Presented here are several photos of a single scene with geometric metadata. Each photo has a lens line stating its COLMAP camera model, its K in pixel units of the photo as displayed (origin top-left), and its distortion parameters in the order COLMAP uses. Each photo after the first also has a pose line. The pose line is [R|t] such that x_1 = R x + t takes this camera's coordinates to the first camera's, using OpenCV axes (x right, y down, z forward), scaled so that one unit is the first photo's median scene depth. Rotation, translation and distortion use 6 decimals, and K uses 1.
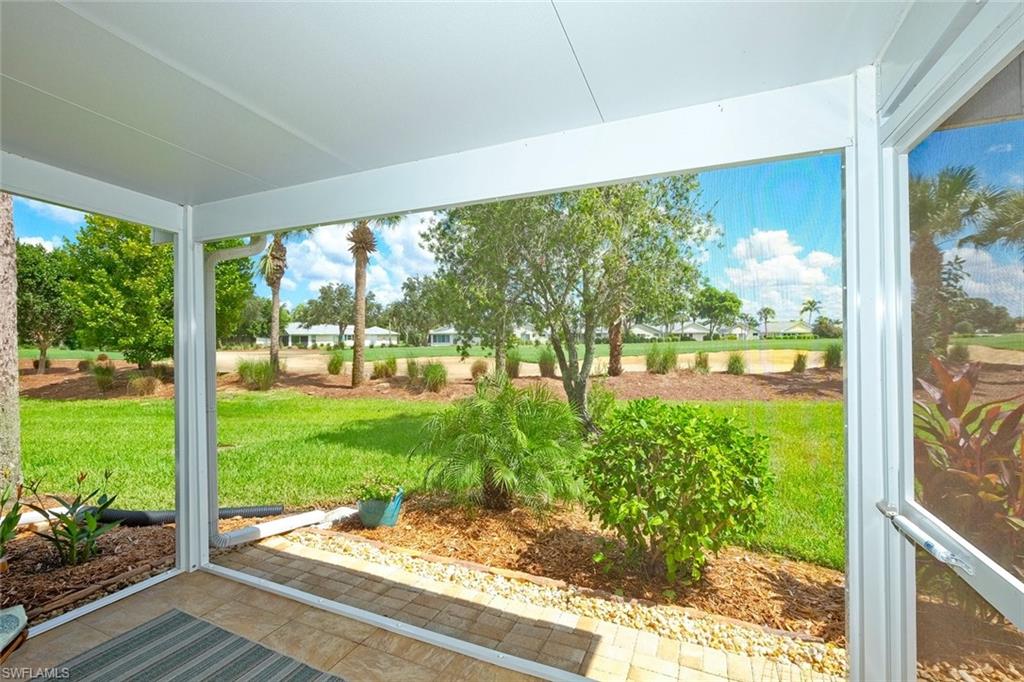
lens RADIAL K [[448.3, 0, 512.2], [0, 448.3, 341.2], [0, 0, 1]] dist [0.003081, -0.001484]
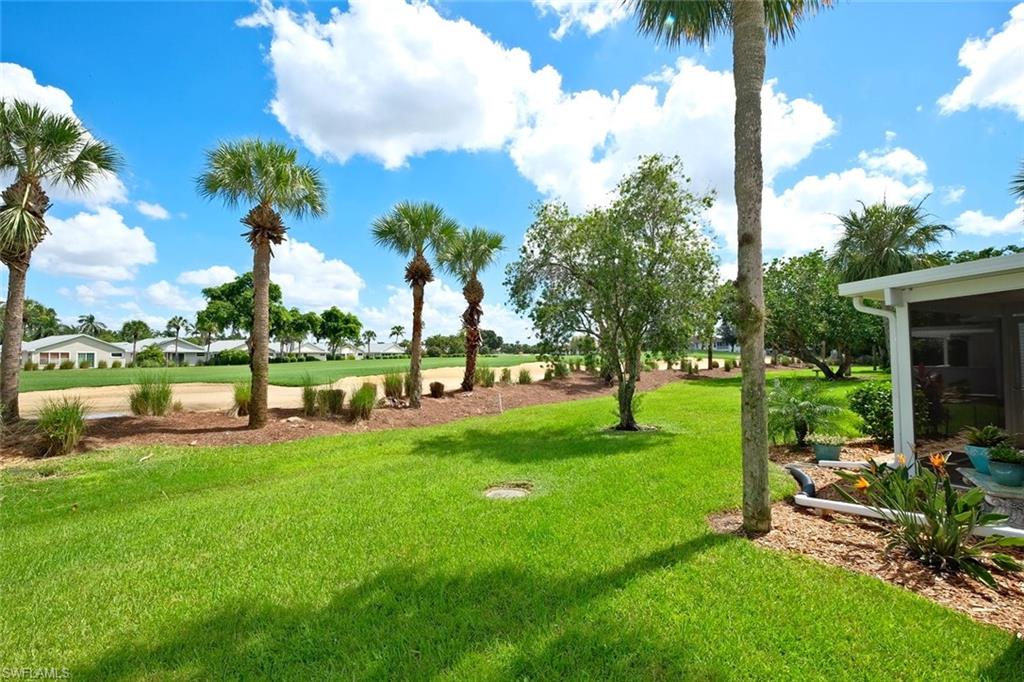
lens RADIAL K [[448.3, 0, 513.1], [0, 448.3, 345.1], [0, 0, 1]] dist [0.003081, -0.001484]
pose [[0.617333, 0.021173, 0.786417, -1.206413], [0.006734, 0.999459, -0.032196, 0.000304], [-0.786673, 0.025171, 0.616857, 0.412429]]
